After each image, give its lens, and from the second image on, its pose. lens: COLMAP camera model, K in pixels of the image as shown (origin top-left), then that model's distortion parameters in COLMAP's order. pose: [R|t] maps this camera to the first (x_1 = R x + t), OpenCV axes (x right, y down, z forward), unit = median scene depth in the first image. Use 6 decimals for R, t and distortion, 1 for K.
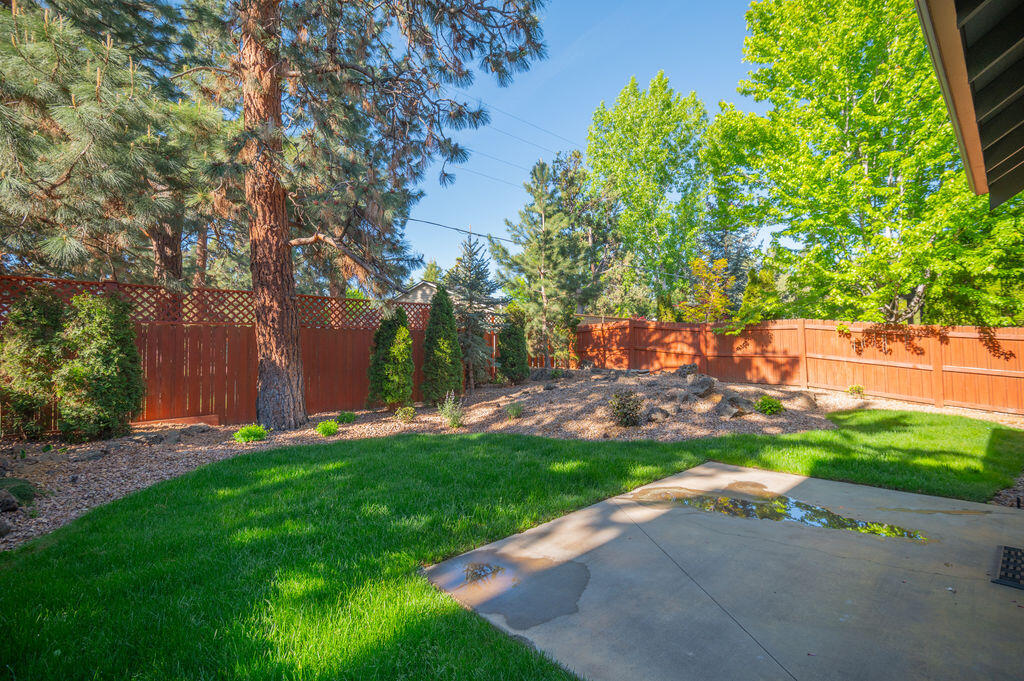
lens RADIAL K [[457.9, 0, 512.0], [0, 457.9, 340.5], [0, 0, 1]] dist [0.015041, -0.001206]
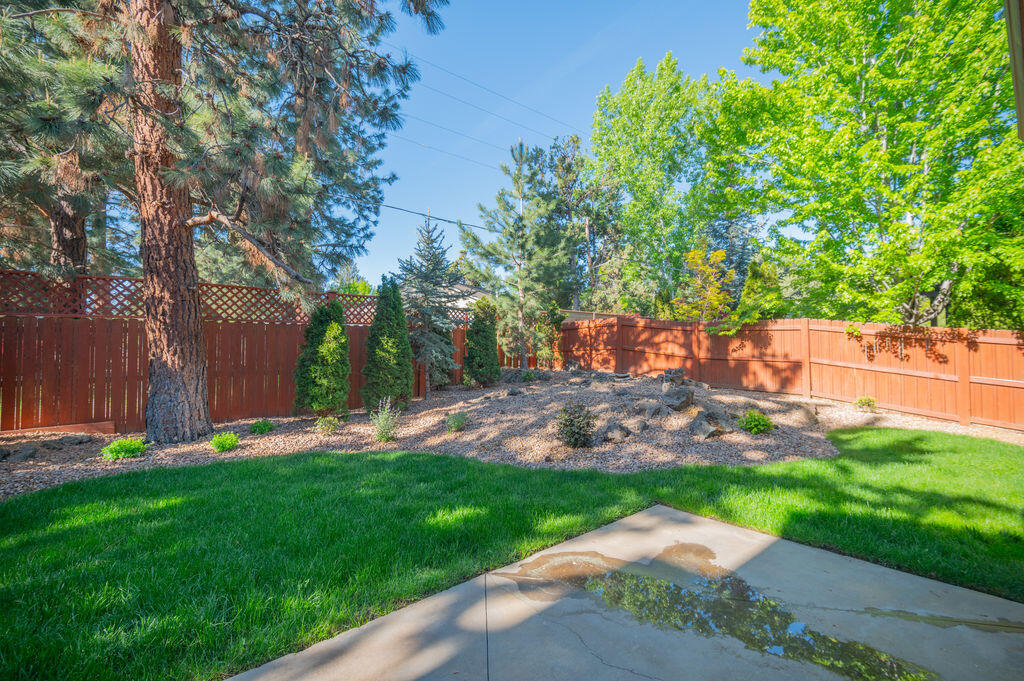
lens RADIAL K [[457.9, 0, 512.0], [0, 457.9, 340.5], [0, 0, 1]] dist [0.015041, -0.001206]
pose [[0.999451, 0.013468, -0.030279, 0.109018], [-0.013069, 0.999826, 0.013348, -0.010478], [0.030454, -0.012944, 0.999452, 0.118932]]
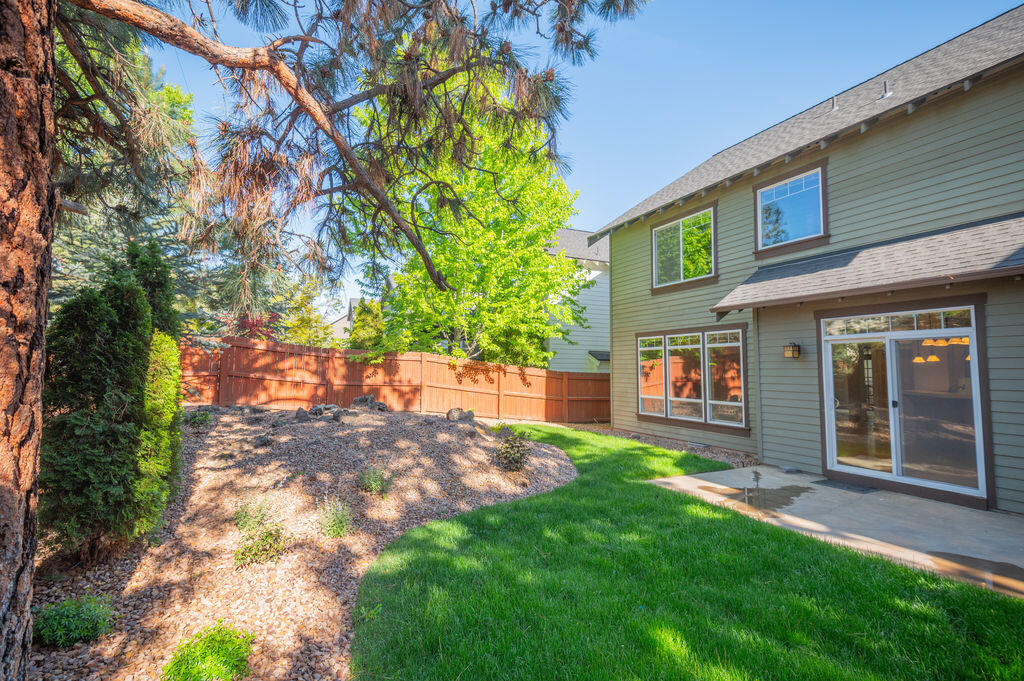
lens RADIAL K [[470.5, 0, 509.2], [0, 470.5, 335.1], [0, 0, 1]] dist [0.048414, -0.025911]
pose [[0.269583, 0.085409, 0.959182, -0.491869], [-0.041654, 0.996161, -0.076995, -0.009146], [-0.962076, -0.019197, 0.272106, 0.529492]]
